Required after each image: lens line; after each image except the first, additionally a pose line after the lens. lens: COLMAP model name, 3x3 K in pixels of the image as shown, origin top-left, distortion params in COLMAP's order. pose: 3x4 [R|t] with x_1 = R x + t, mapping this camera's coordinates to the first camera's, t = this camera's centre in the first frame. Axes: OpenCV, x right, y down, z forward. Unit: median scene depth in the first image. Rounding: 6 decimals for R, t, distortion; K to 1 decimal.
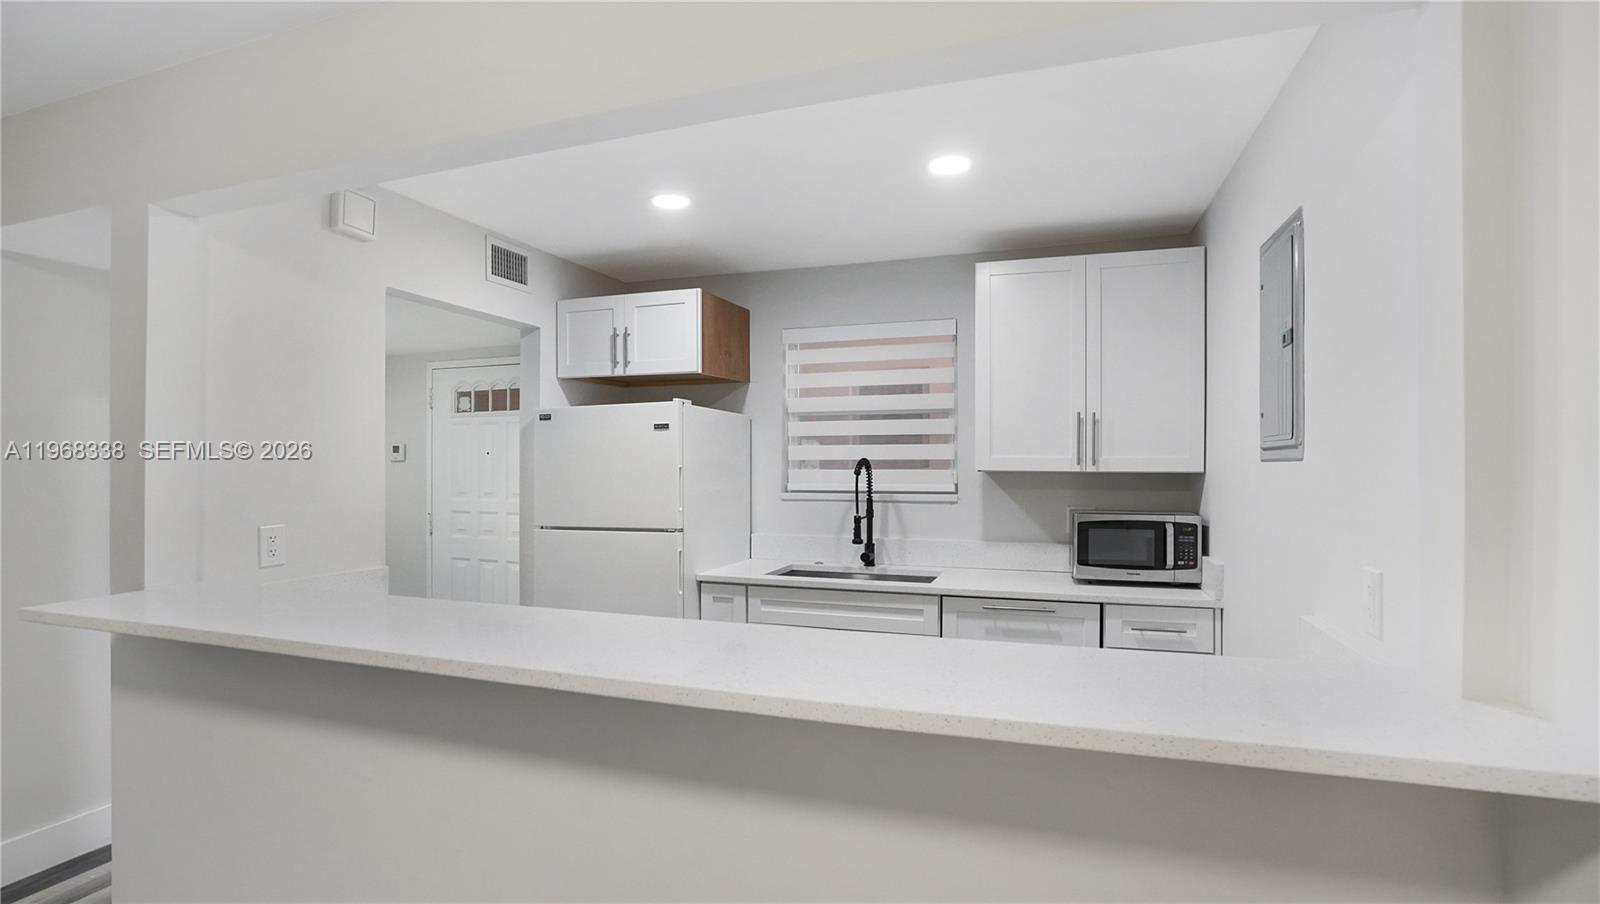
lens RADIAL K [[749.2, 0, 806.0], [0, 749.2, 464.1], [0, 0, 1]] dist [-0.053544, 0.014987]
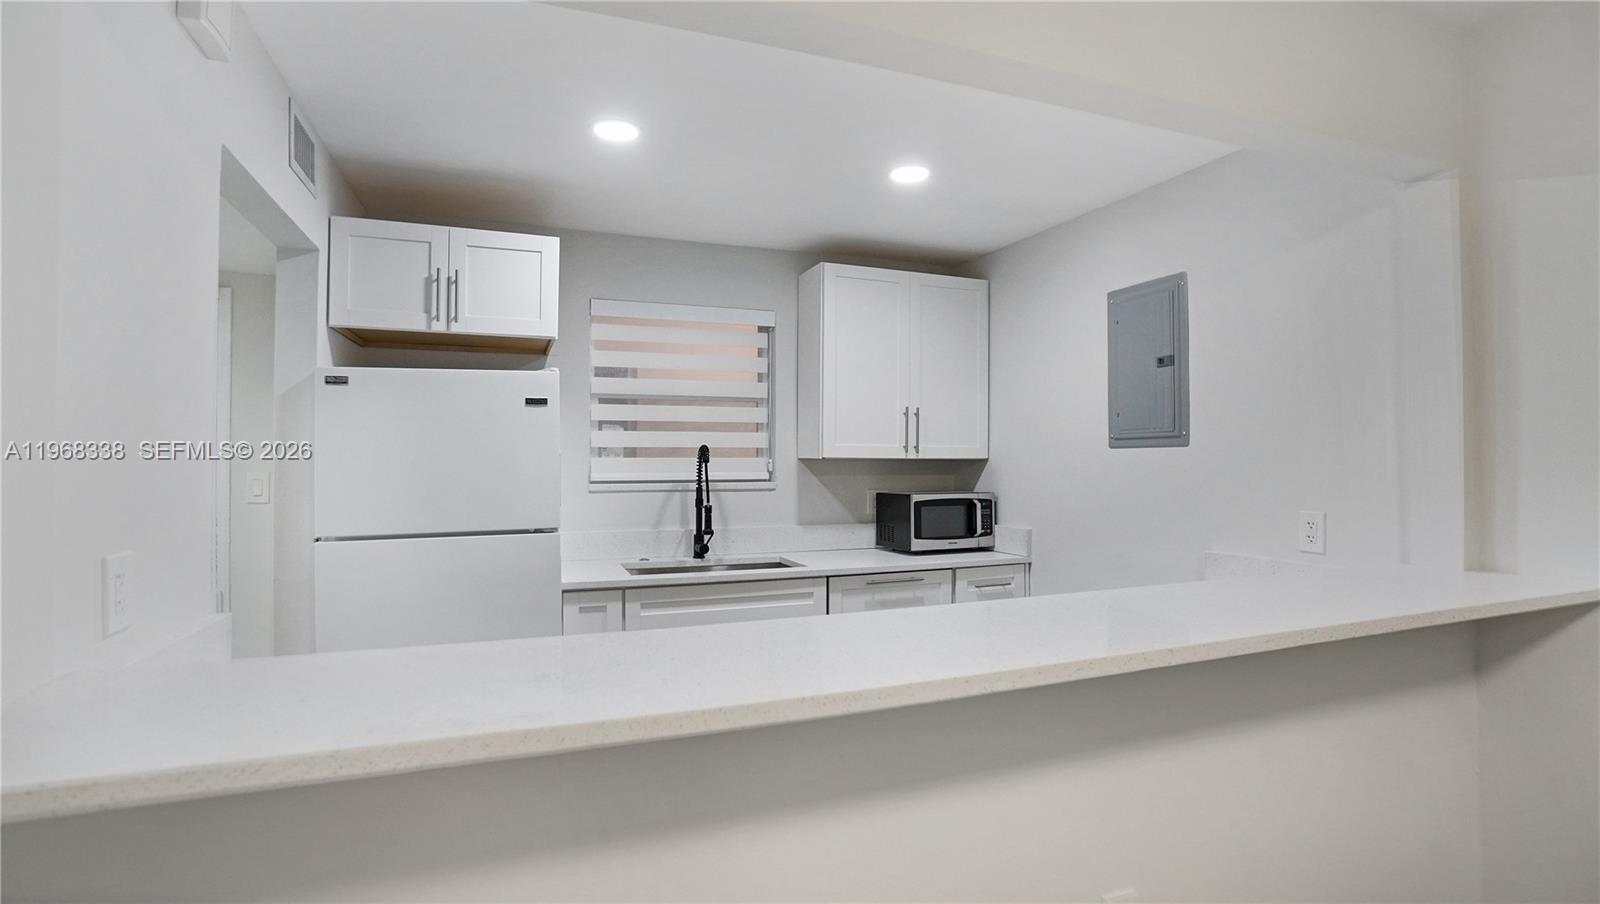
lens RADIAL K [[749.2, 0, 795.7], [0, 749.2, 459.7], [0, 0, 1]] dist [-0.053544, 0.014987]
pose [[0.769858, 0.000606, 0.638215, -0.455935], [-0.000137, 1.000000, -0.000784, 0.011697], [-0.638215, 0.000516, 0.769858, 0.194236]]
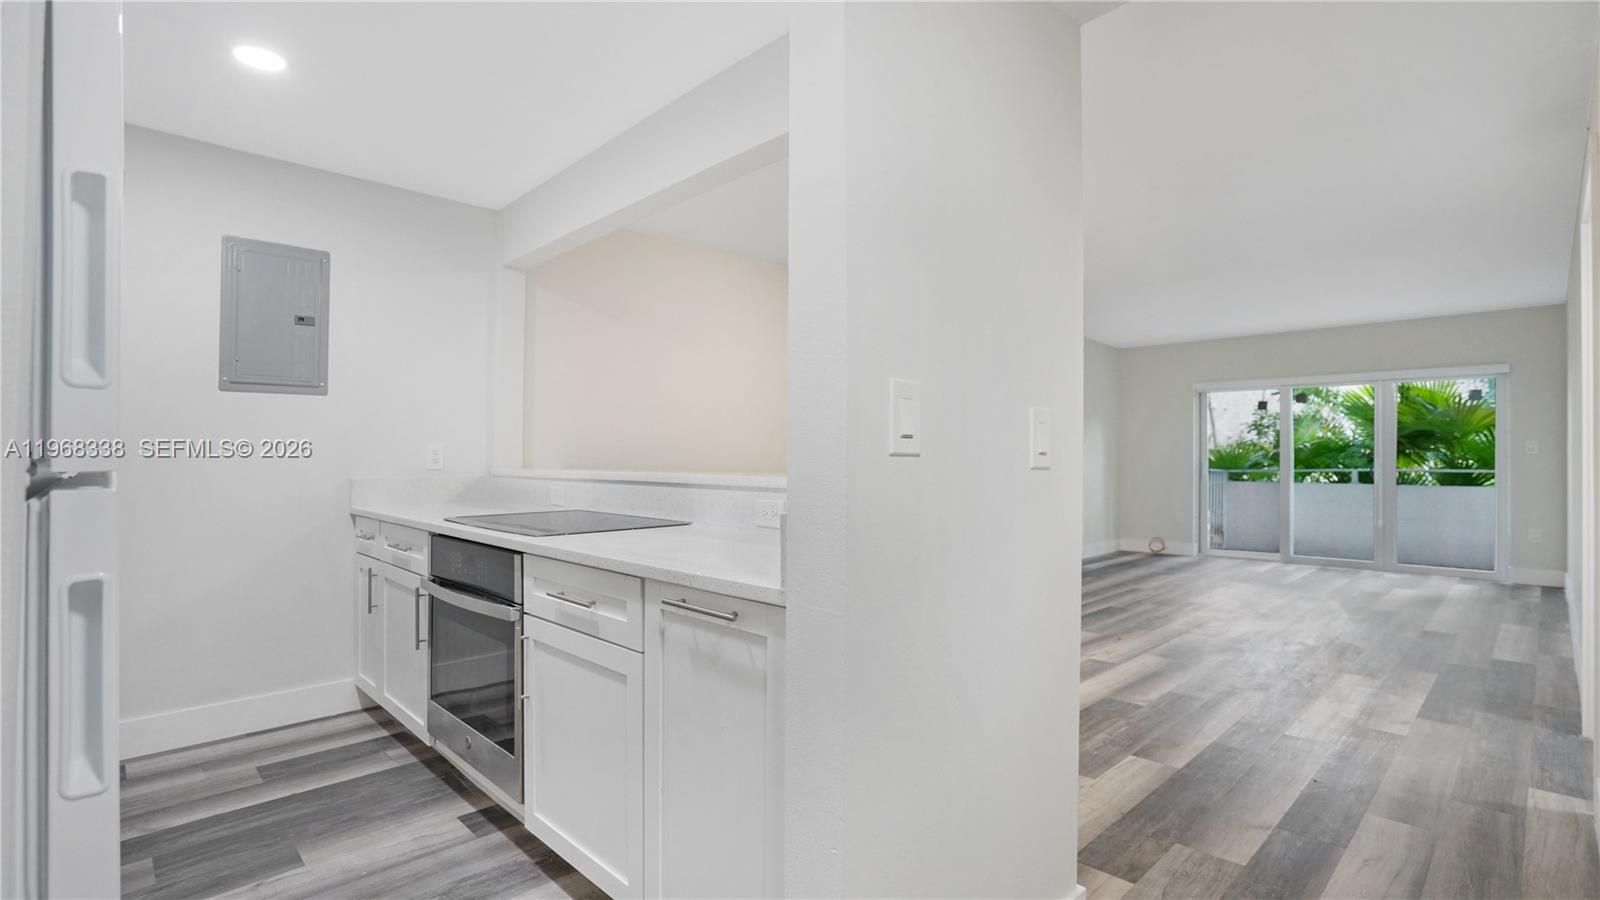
lens RADIAL K [[752.7, 0, 796.7], [0, 752.7, 449.0], [0, 0, 1]] dist [-0.049558, 0.018385]
pose [[-0.888589, 0.009502, 0.458607, -0.611429], [0.003774, 0.999903, -0.013405, 0.080611], [-0.458690, -0.010180, -0.888538, 1.091173]]
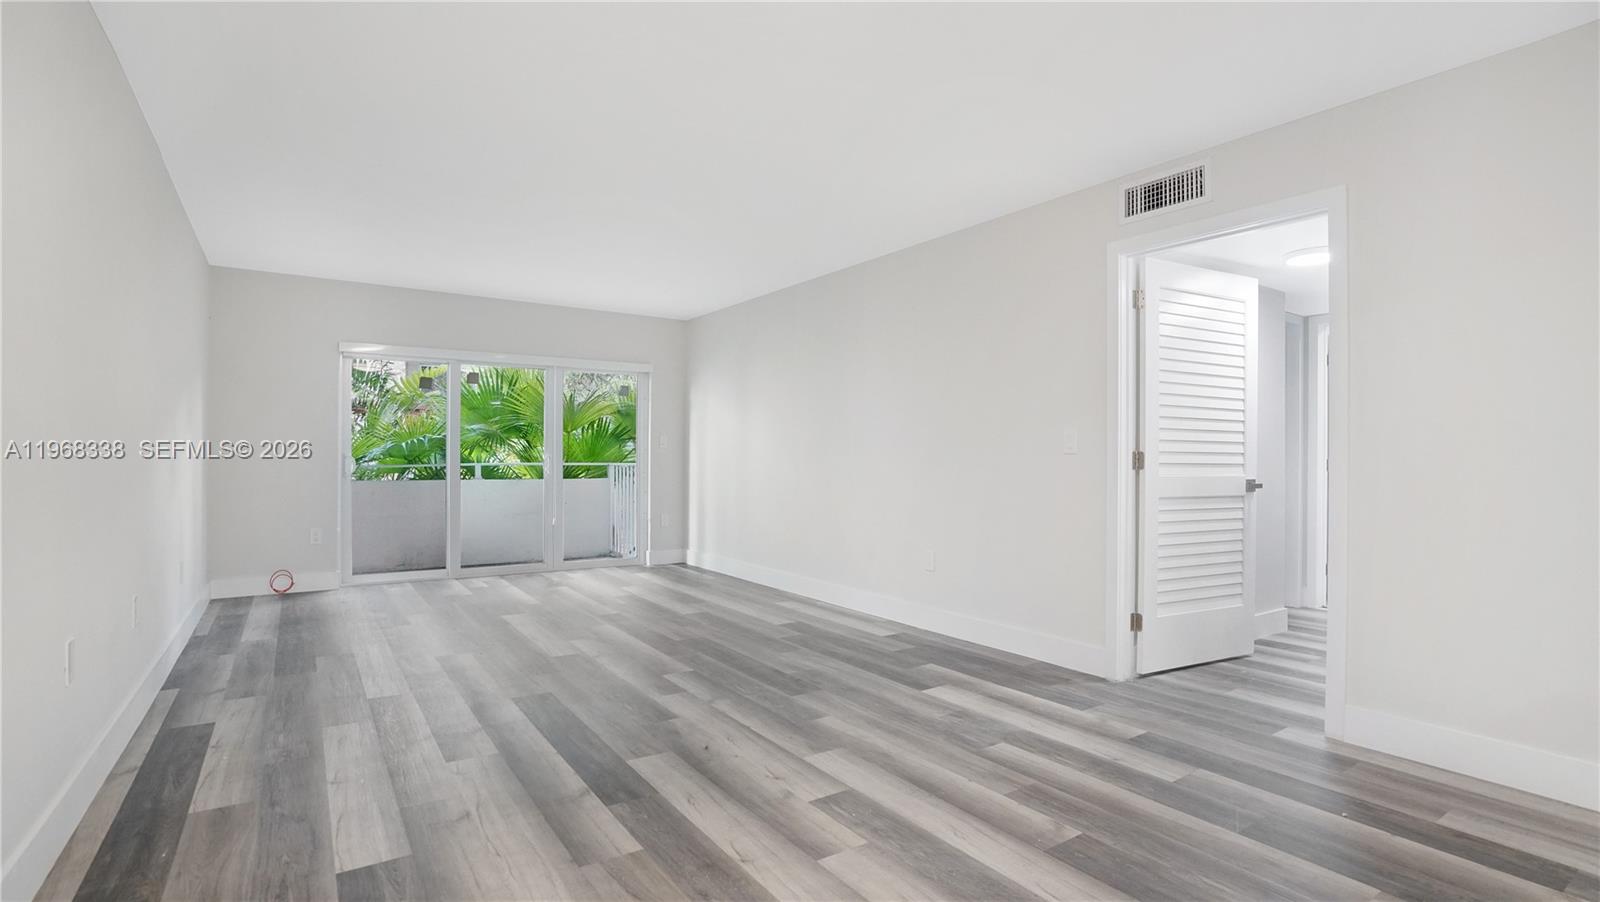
lens RADIAL K [[749.2, 0, 791.7], [0, 749.2, 463.6], [0, 0, 1]] dist [-0.053544, 0.014987]
pose [[-0.610214, 0.009235, -0.792183, 0.069784], [-0.002401, 0.999906, 0.013506, 0.088715], [0.792233, 0.010143, -0.610134, 0.185560]]
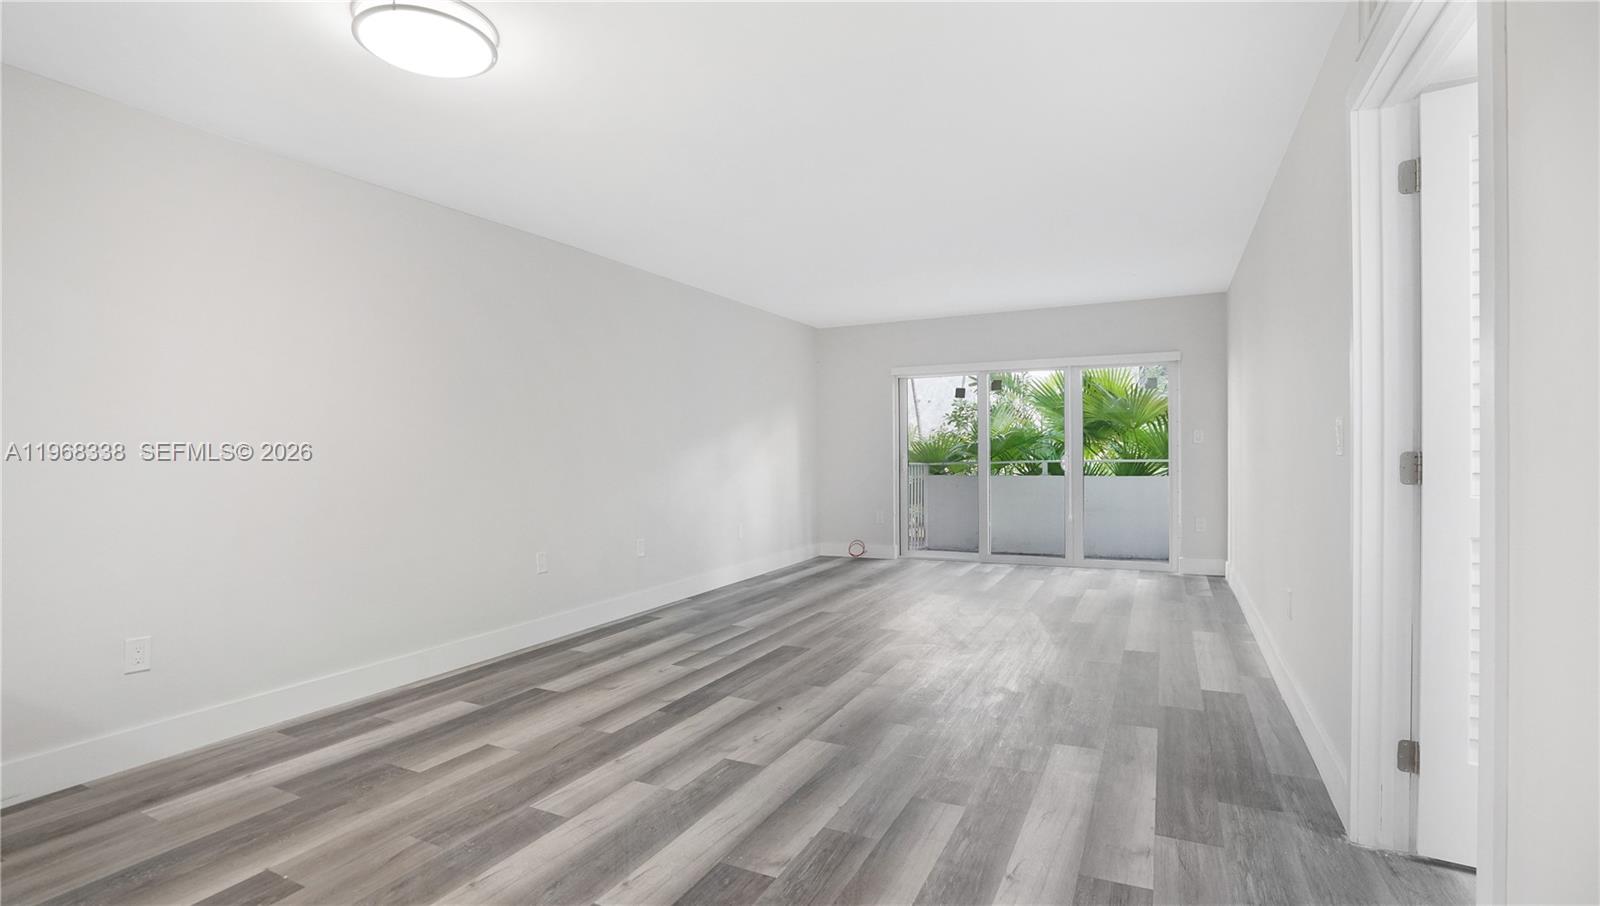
lens RADIAL K [[749.2, 0, 795.9], [0, 749.2, 449.2], [0, 0, 1]] dist [-0.053544, 0.014987]
pose [[-0.990573, 0.016703, 0.135965, -0.666095], [0.016573, 0.999860, -0.002089, 0.076900], [-0.135981, 0.000184, -0.990711, 0.570303]]
